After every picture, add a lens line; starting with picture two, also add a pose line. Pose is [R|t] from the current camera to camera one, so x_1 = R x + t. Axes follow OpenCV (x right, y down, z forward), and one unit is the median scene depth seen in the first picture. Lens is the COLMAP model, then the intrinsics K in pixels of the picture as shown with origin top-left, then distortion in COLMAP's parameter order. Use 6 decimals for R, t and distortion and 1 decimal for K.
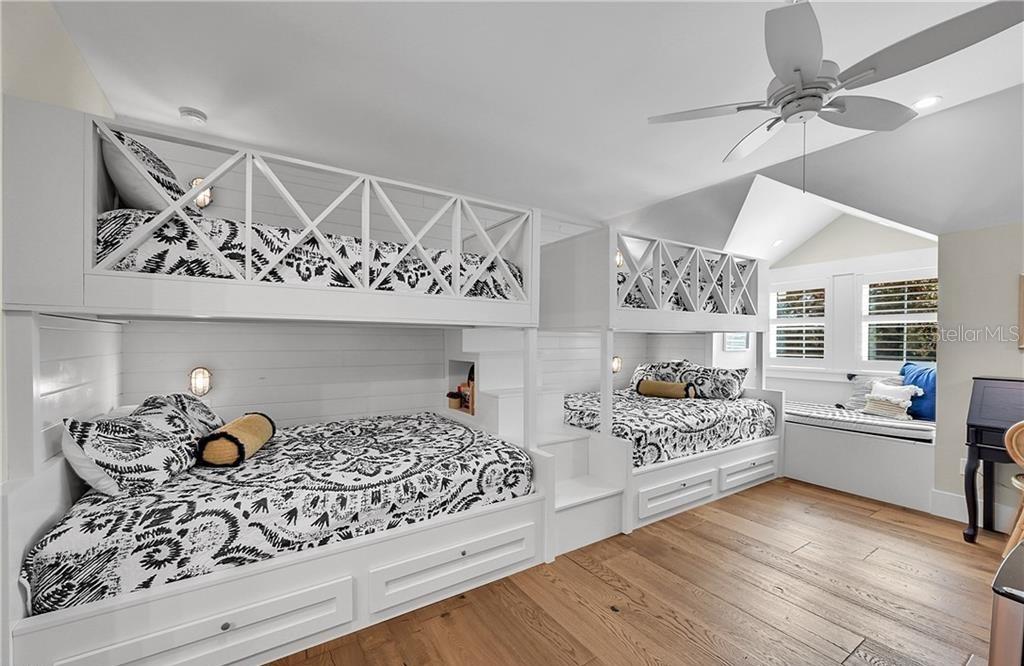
lens RADIAL K [[415.1, 0, 512.4], [0, 415.1, 338.5], [0, 0, 1]] dist [-0.000819, -0.000213]
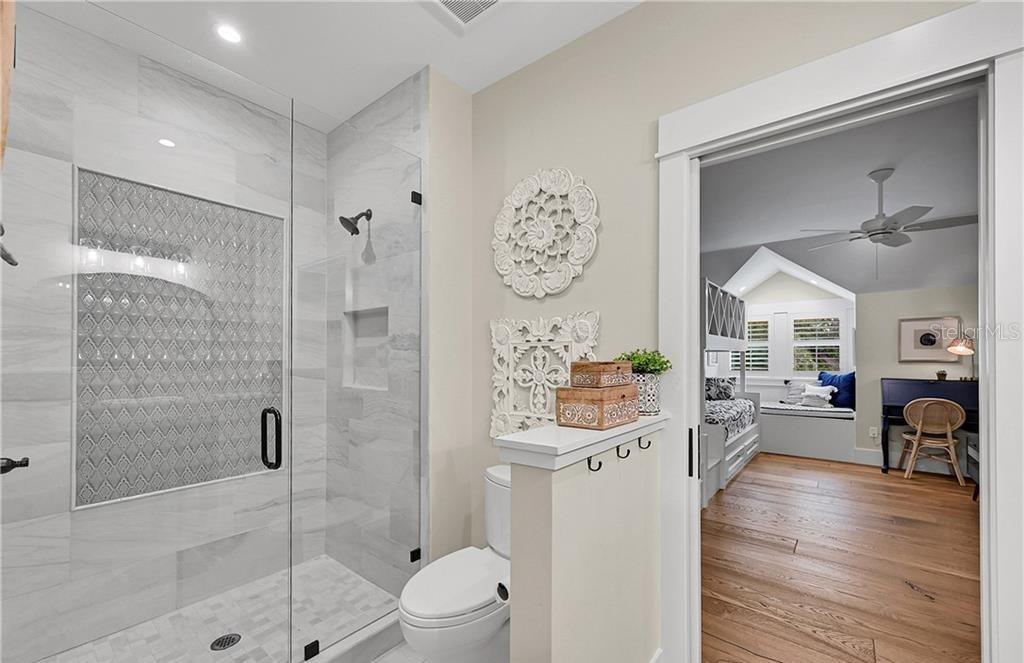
lens RADIAL K [[415.1, 0, 516.1], [0, 415.1, 357.0], [0, 0, 1]] dist [-0.000819, -0.000213]
pose [[0.945774, 0.000527, 0.324825, -0.630182], [0.001110, 0.999988, -0.004855, 0.009891], [-0.324823, 0.004952, 0.945762, -0.090148]]
